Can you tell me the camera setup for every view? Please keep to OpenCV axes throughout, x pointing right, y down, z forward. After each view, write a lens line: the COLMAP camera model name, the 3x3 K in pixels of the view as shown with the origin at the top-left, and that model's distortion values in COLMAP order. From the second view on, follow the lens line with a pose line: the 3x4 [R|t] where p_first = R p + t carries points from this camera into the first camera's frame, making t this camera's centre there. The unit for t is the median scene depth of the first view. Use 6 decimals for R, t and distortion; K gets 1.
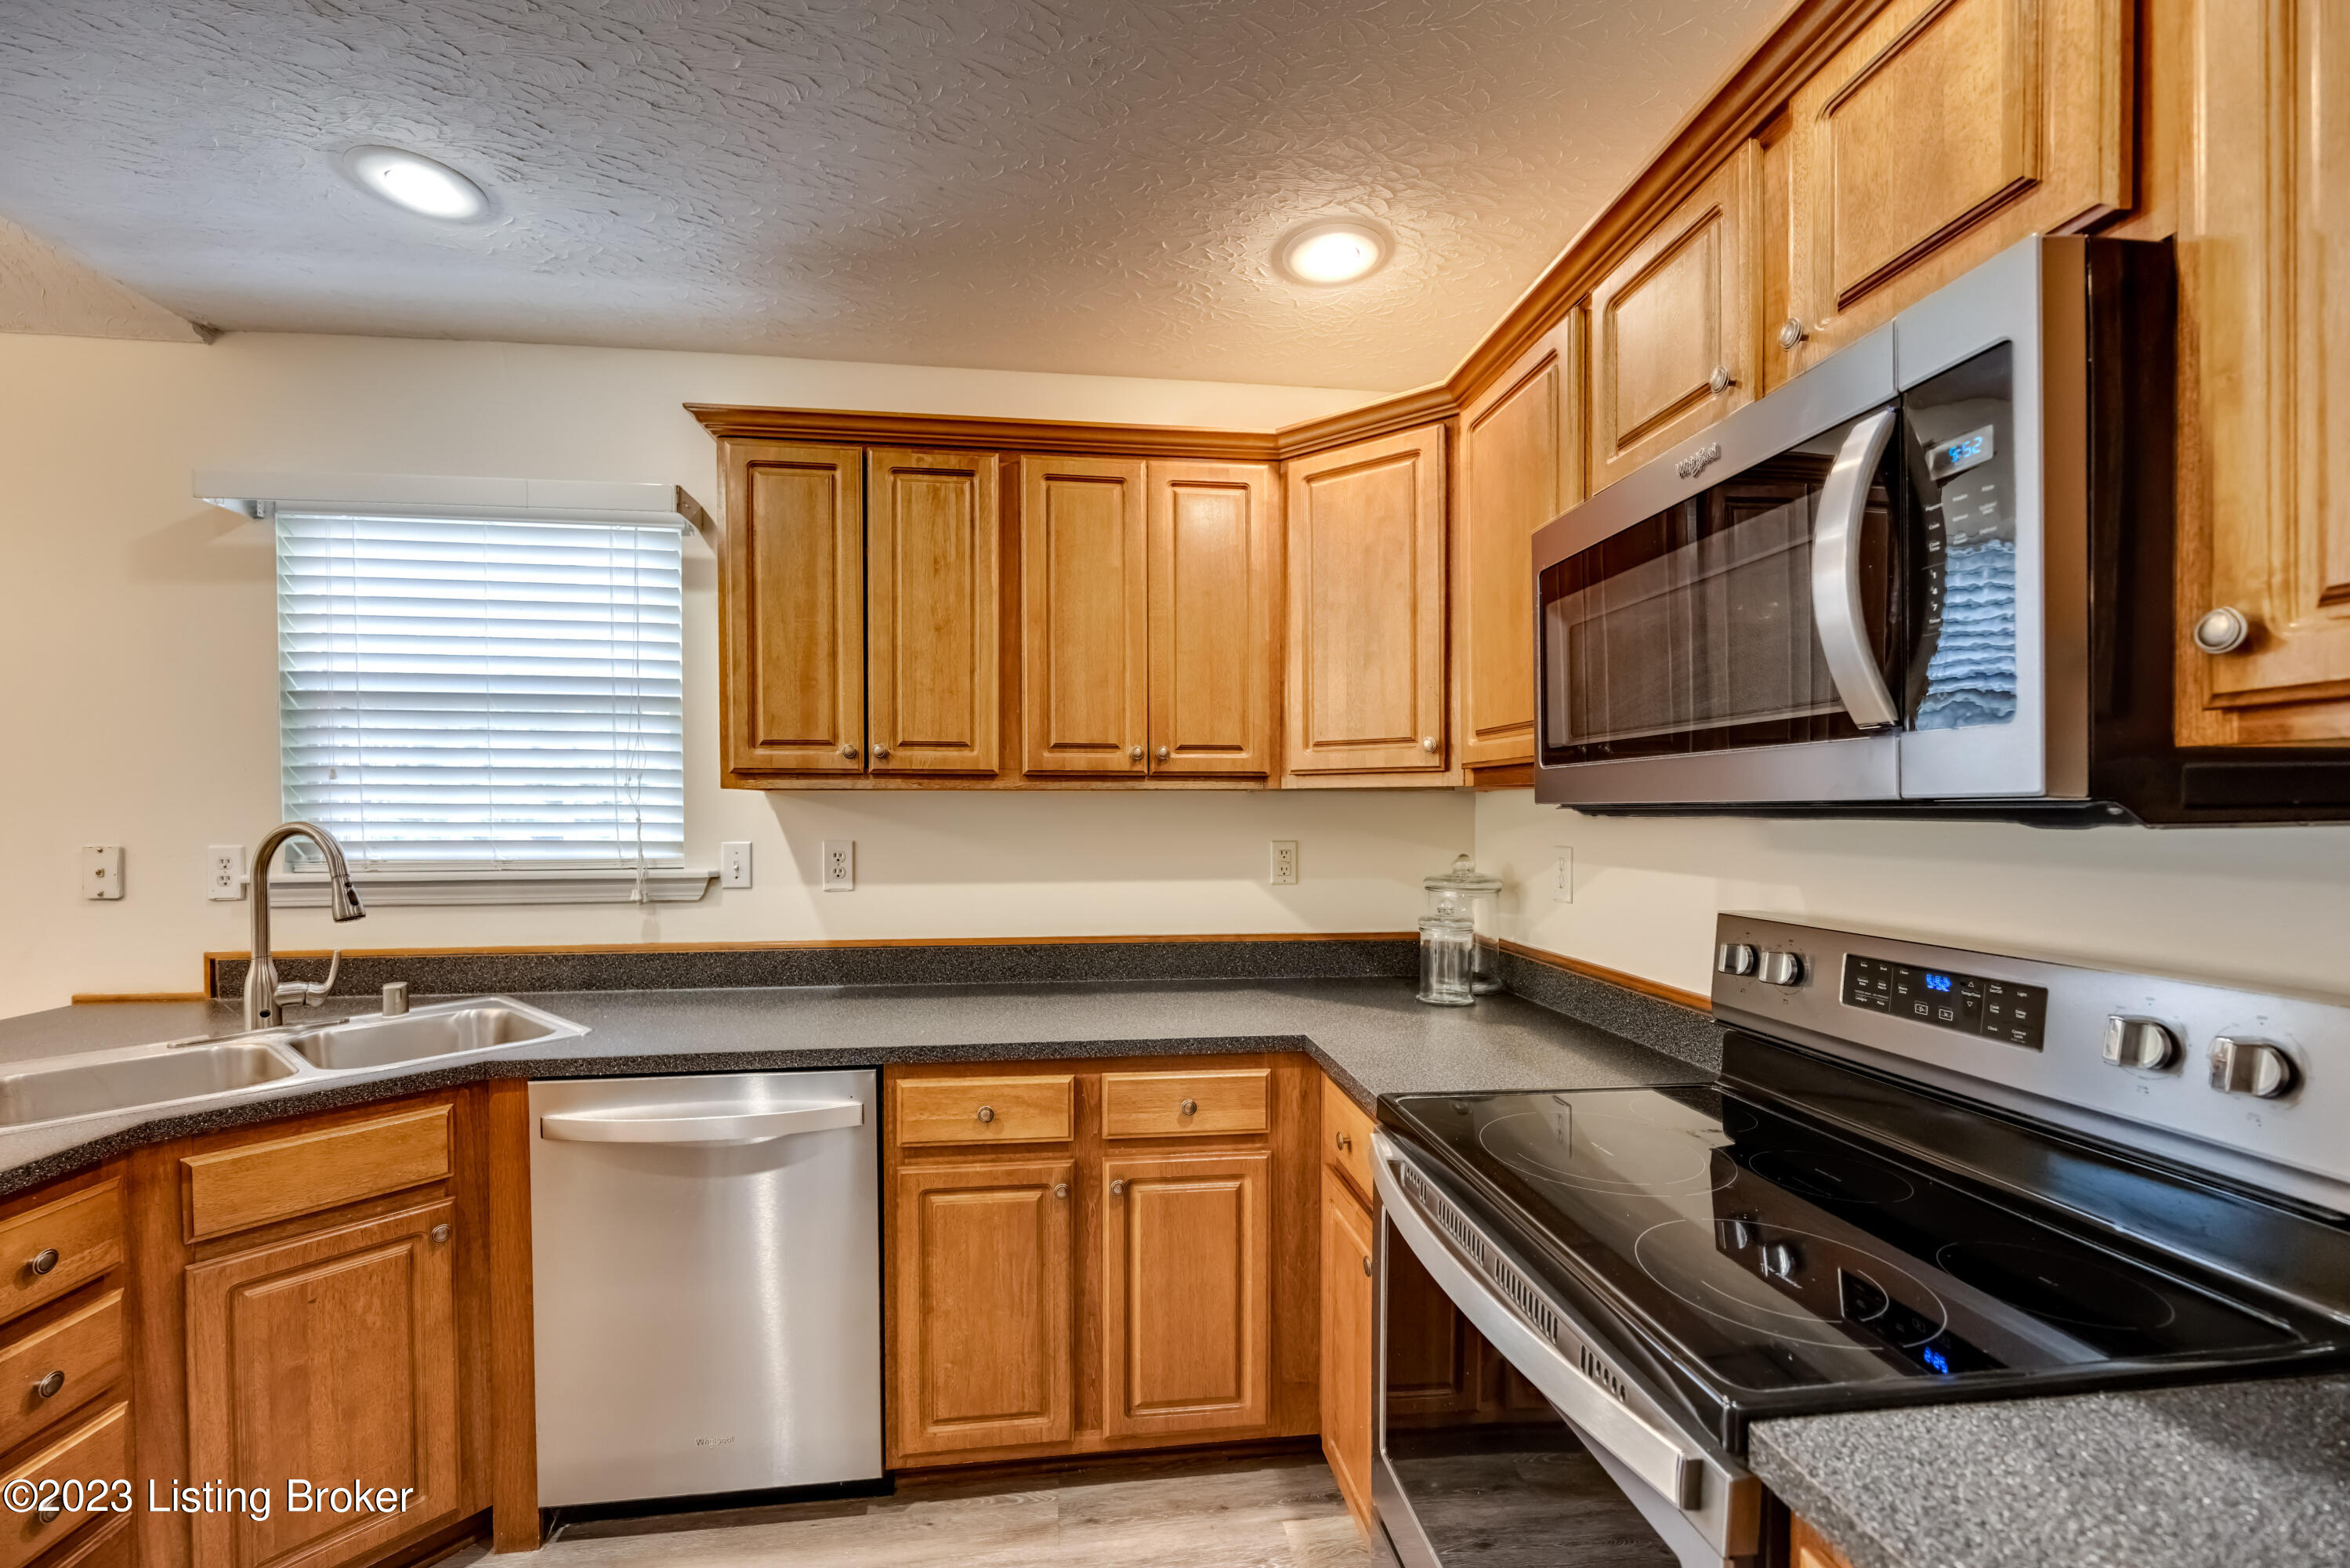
lens RADIAL K [[943.9, 0, 1156.8], [0, 943.9, 817.5], [0, 0, 1]] dist [-0.005850, 0.001592]
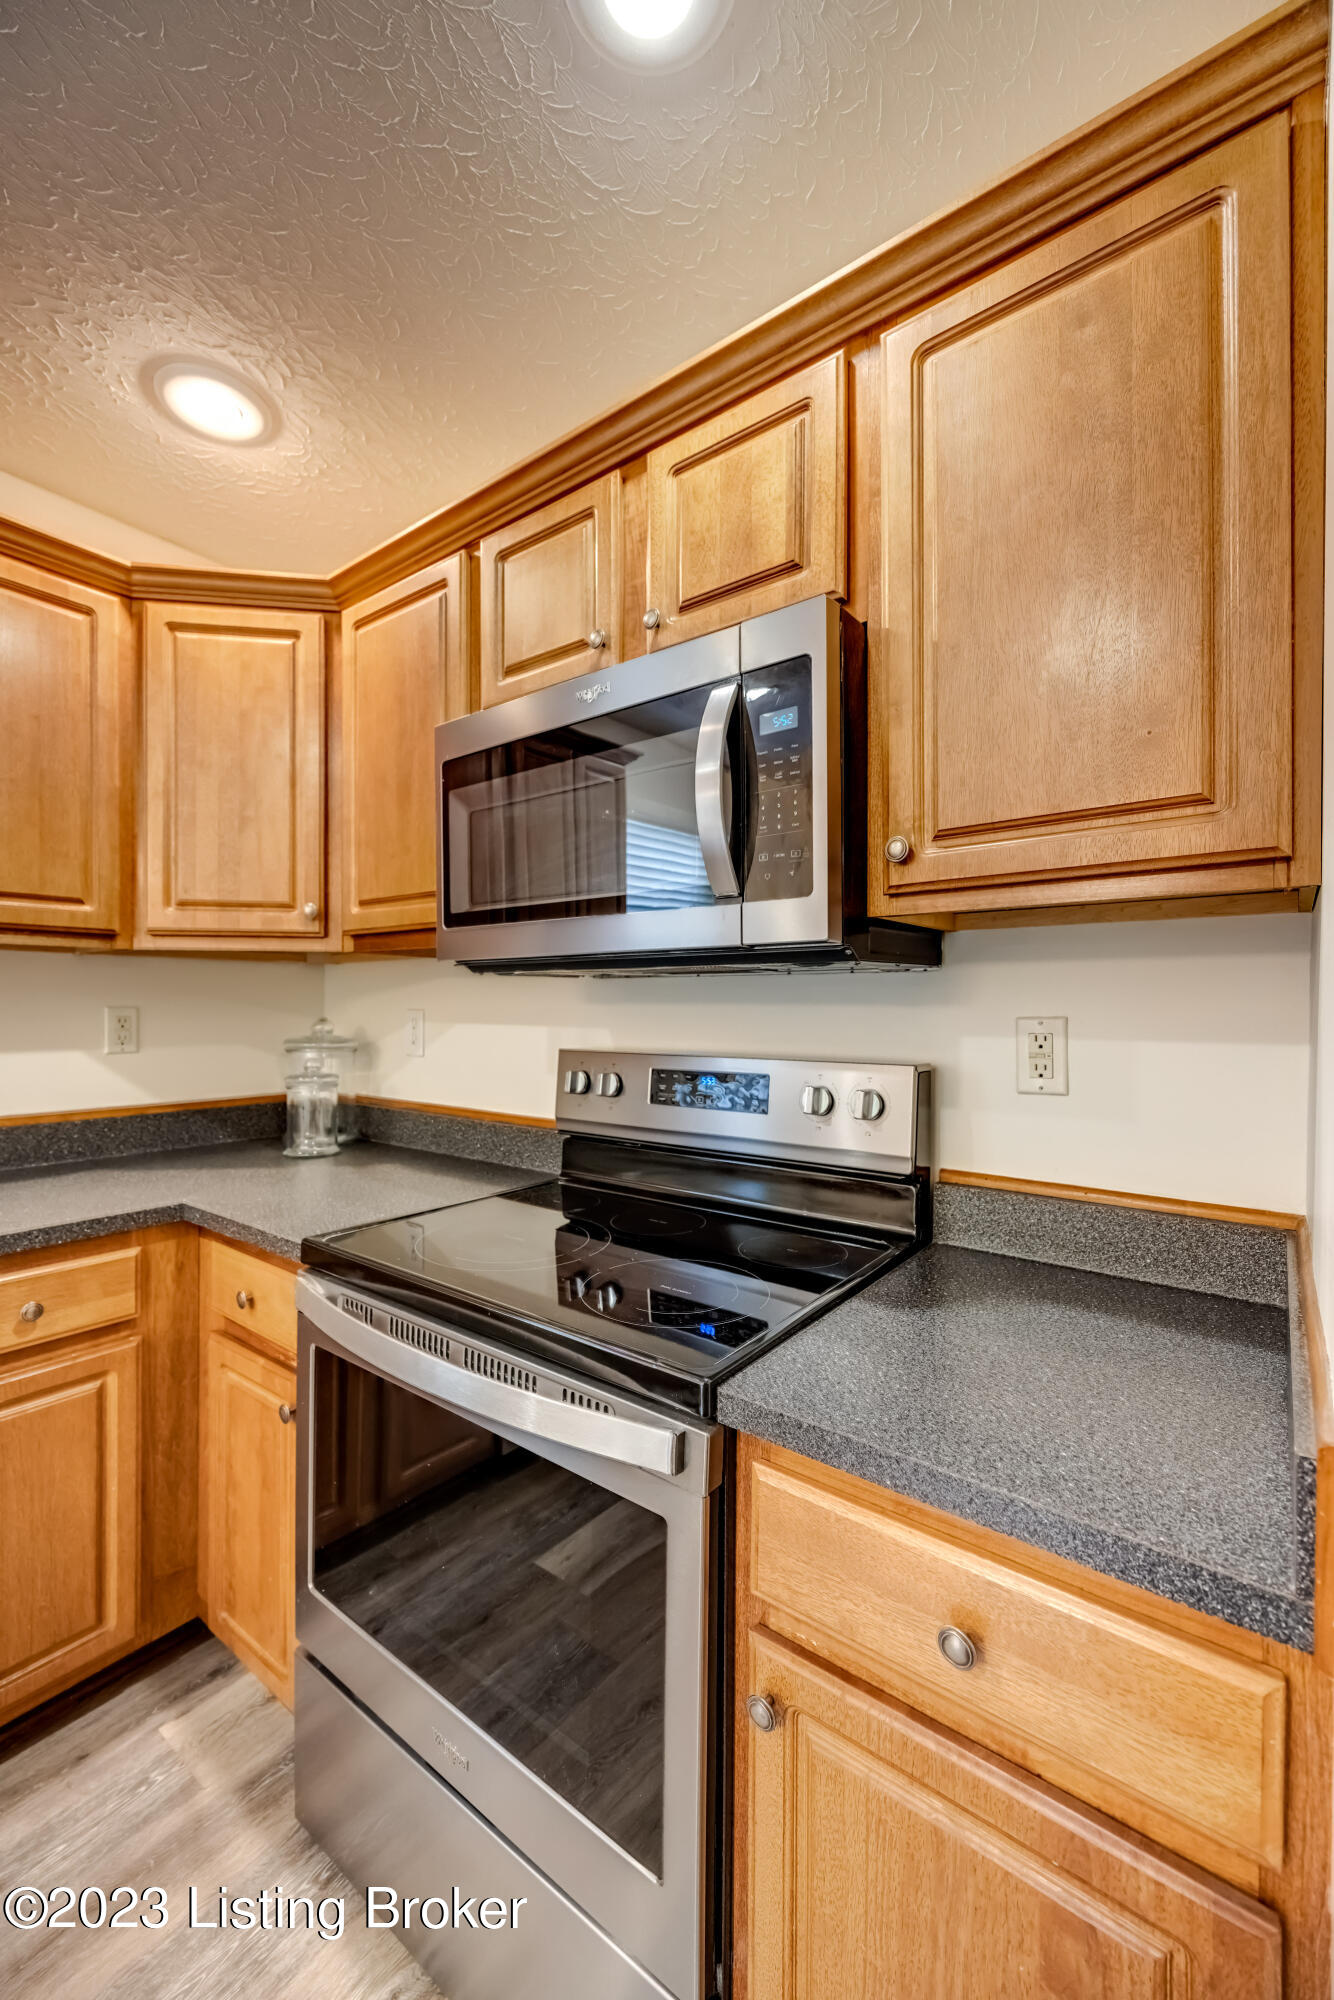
lens RADIAL K [[803.3, 0, 668.2], [0, 803.3, 1002.7], [0, 0, 1]] dist [-0.005850, 0.001592]
pose [[0.693798, 0.003198, 0.720163, -0.110213], [0.000575, 0.999987, -0.004995, 0.041058], [-0.720170, 0.003879, 0.693787, 0.107669]]
